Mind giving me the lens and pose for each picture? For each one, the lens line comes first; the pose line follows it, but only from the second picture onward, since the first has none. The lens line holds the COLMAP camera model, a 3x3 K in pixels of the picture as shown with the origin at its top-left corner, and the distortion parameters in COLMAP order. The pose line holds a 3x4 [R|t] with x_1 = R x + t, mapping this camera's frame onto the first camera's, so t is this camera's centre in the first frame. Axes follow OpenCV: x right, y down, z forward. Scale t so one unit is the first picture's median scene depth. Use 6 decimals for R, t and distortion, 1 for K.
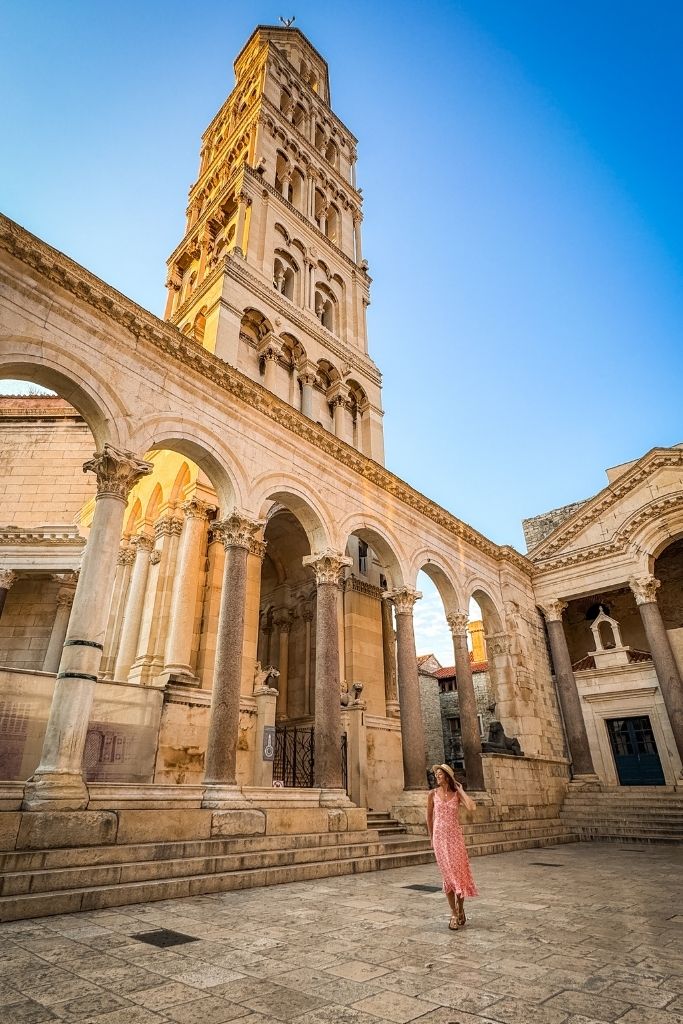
lens RADIAL K [[517.0, 0, 331.4], [0, 517.0, 539.1], [0, 0, 1]] dist [-0.015427, 0.002936]
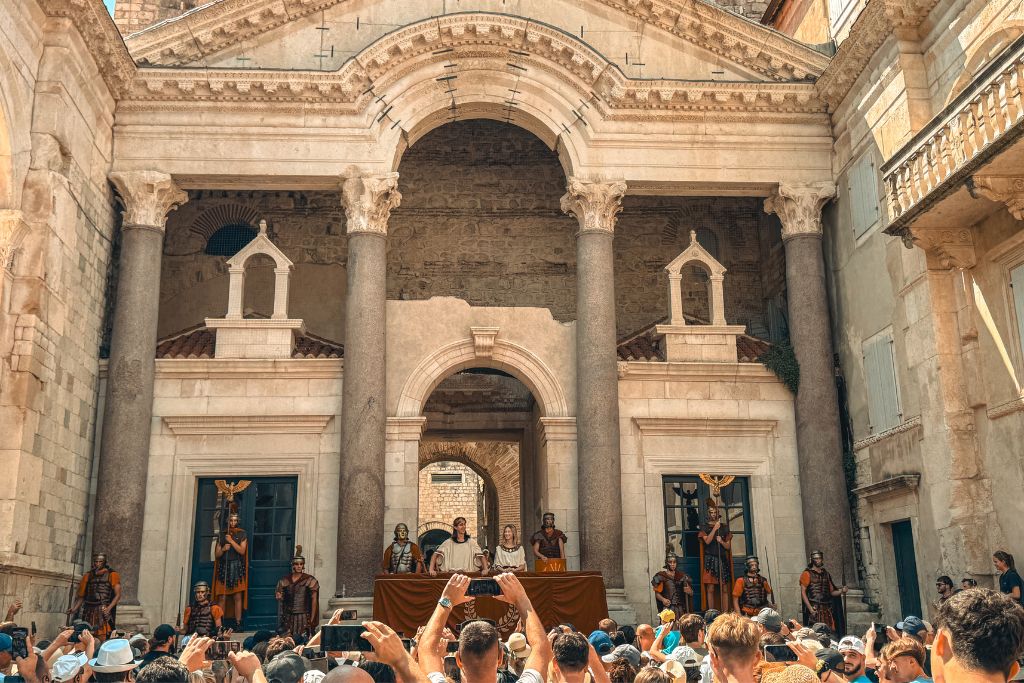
lens RADIAL K [[1063.9, 0, 513.4], [0, 1063.9, 307.7], [0, 0, 1]] dist [0.085226, 0.000000]
pose [[0.662337, 0.197925, 0.722589, 0.048218], [-0.313281, 0.949272, 0.027143, 0.116291], [-0.680562, -0.244351, 0.690745, 0.259537]]
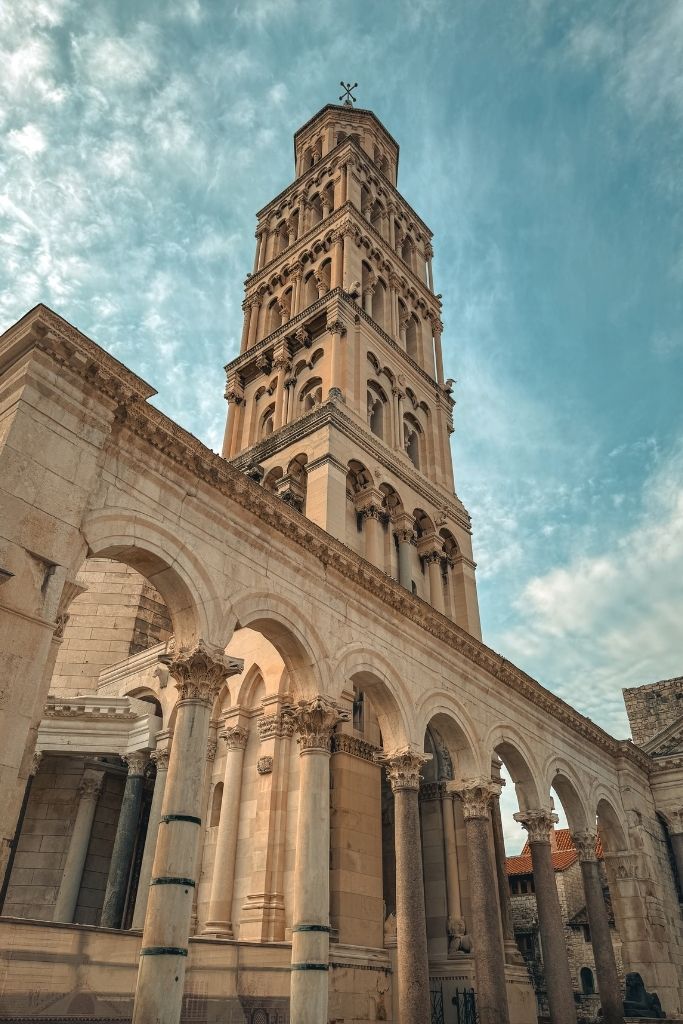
lens RADIAL K [[709.4, 0, 335.5], [0, 709.4, 515.8], [0, 0, 1]] dist [0.034510, -0.040587]
pose [[0.995799, 0.063040, 0.066404, -0.252474], [-0.052400, 0.987097, -0.151308, -0.156931], [-0.075086, 0.147193, 0.986254, -0.194093]]
